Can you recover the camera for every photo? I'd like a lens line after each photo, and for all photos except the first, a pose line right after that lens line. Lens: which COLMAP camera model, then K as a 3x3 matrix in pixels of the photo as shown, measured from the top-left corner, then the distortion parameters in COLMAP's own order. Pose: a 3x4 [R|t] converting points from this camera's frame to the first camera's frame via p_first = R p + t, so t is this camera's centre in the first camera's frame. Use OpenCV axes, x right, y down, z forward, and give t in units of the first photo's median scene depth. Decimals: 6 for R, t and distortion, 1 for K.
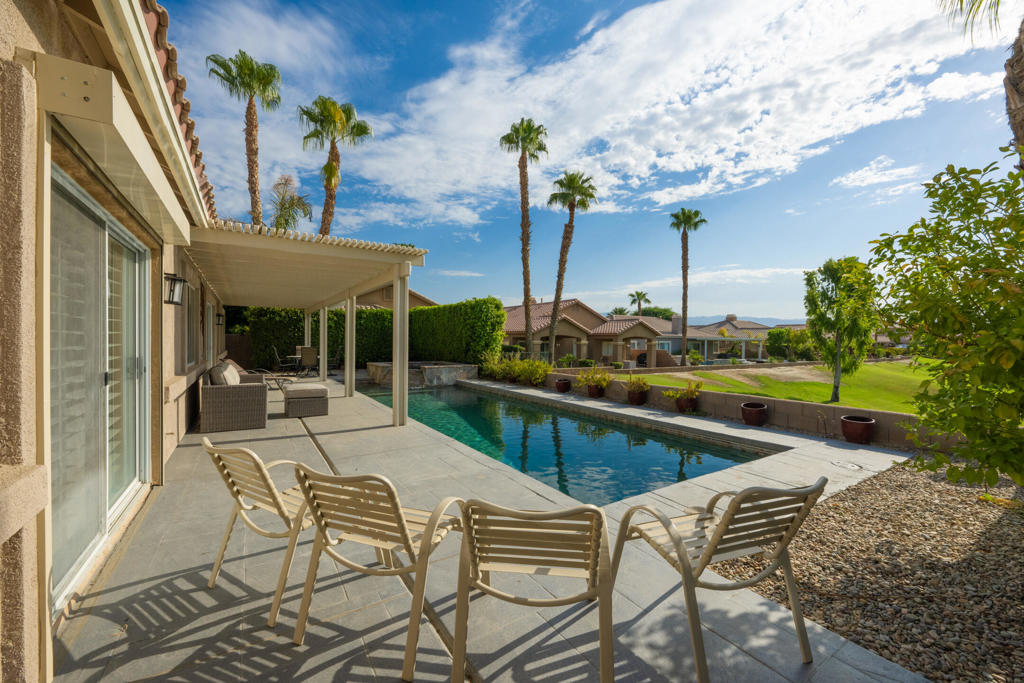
lens RADIAL K [[403.9, 0, 509.3], [0, 403.9, 343.5], [0, 0, 1]] dist [0.014138, -0.000010]
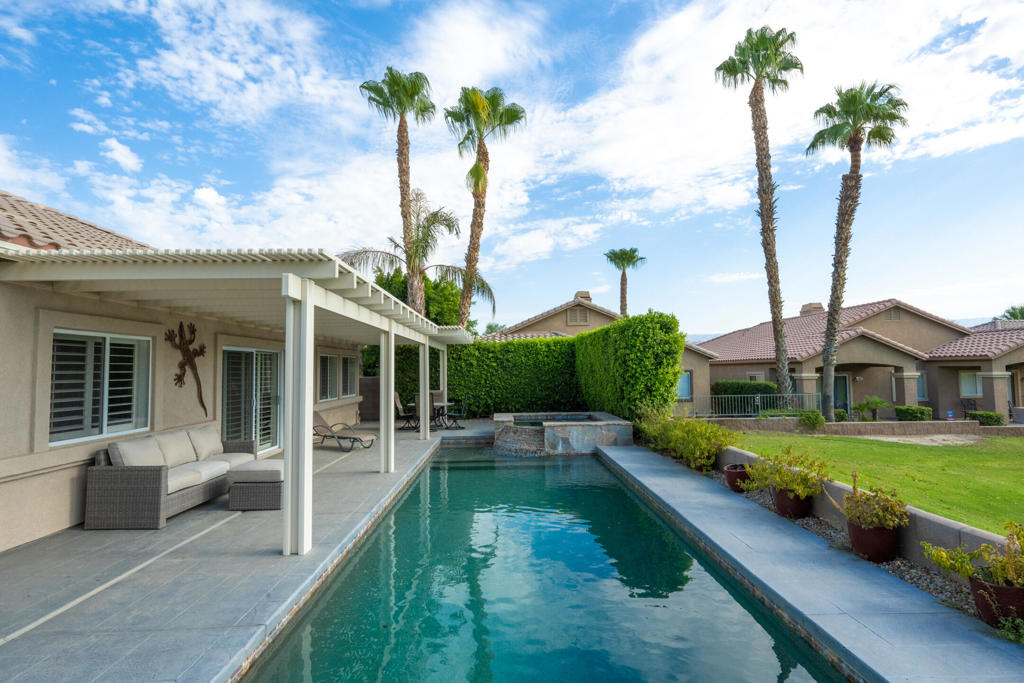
lens RADIAL K [[514.6, 0, 515.6], [0, 514.6, 340.3], [0, 0, 1]] dist [0.001113, 0.000864]
pose [[0.855426, -0.050464, -0.515461, 0.105217], [0.017183, 0.997459, -0.069137, -0.012495], [0.517641, 0.050284, 0.854119, 0.124830]]
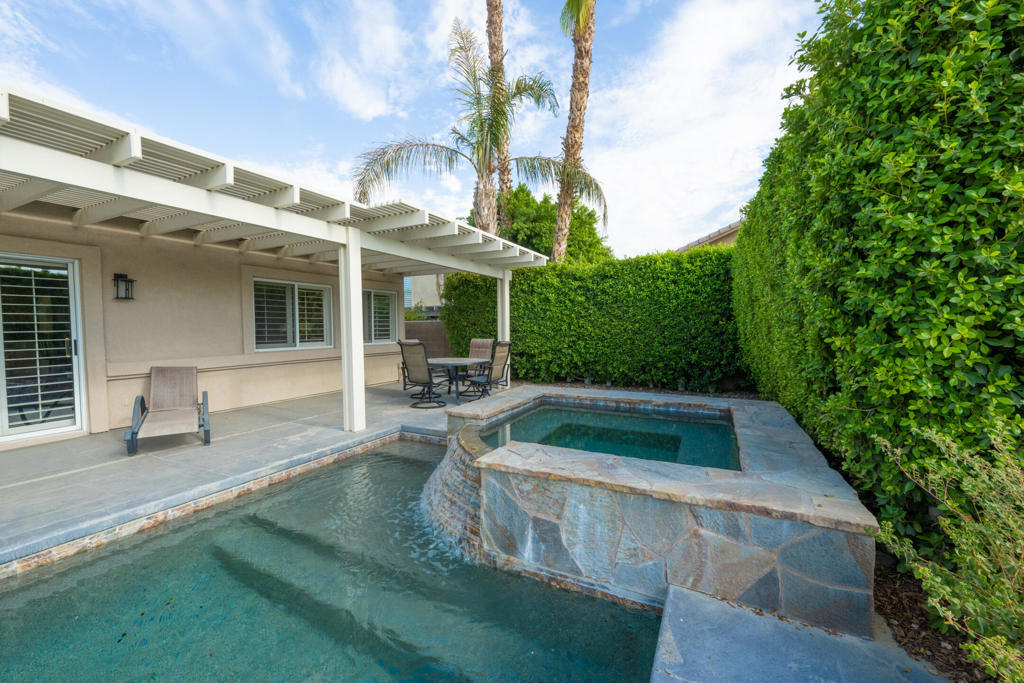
lens RADIAL K [[404.4, 0, 510.5], [0, 404.4, 336.5], [0, 0, 1]] dist [0.000621, 0.000039]
pose [[0.496426, 0.012696, -0.867986, -0.017235], [-0.008166, 0.999917, 0.009956, -0.000519], [0.868040, 0.002146, 0.496489, 0.484311]]
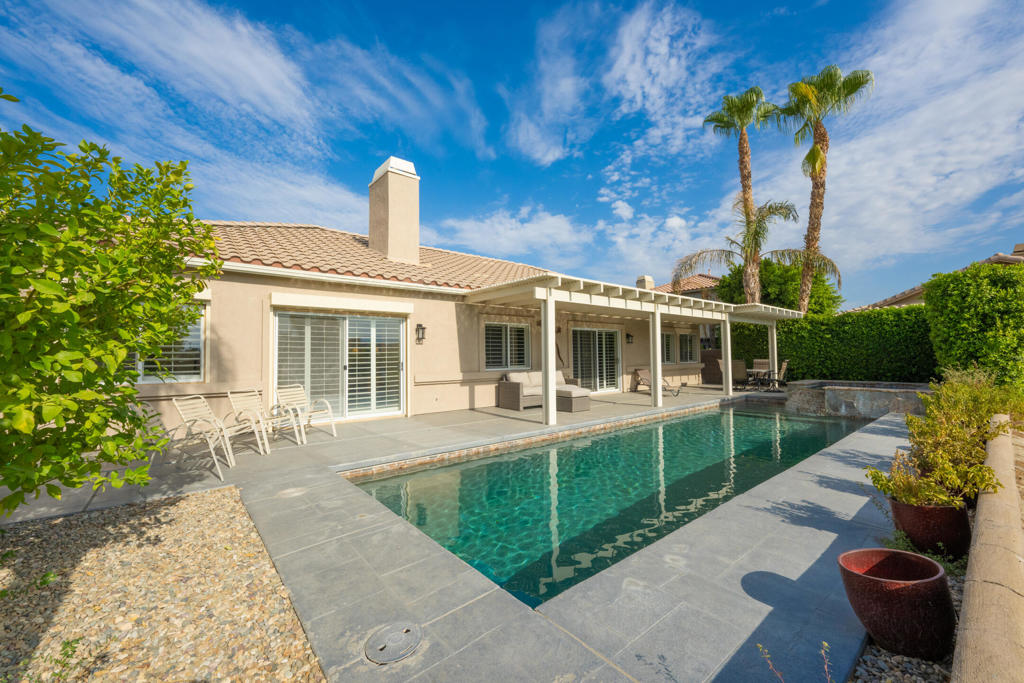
lens RADIAL K [[410.6, 0, 525.5], [0, 410.6, 348.9], [0, 0, 1]] dist [0.028290, -0.000281]
pose [[0.144544, -0.028524, -0.989087, 0.244020], [0.004740, 0.999593, -0.028135, 0.003956], [0.989487, -0.000622, 0.144620, 0.190993]]
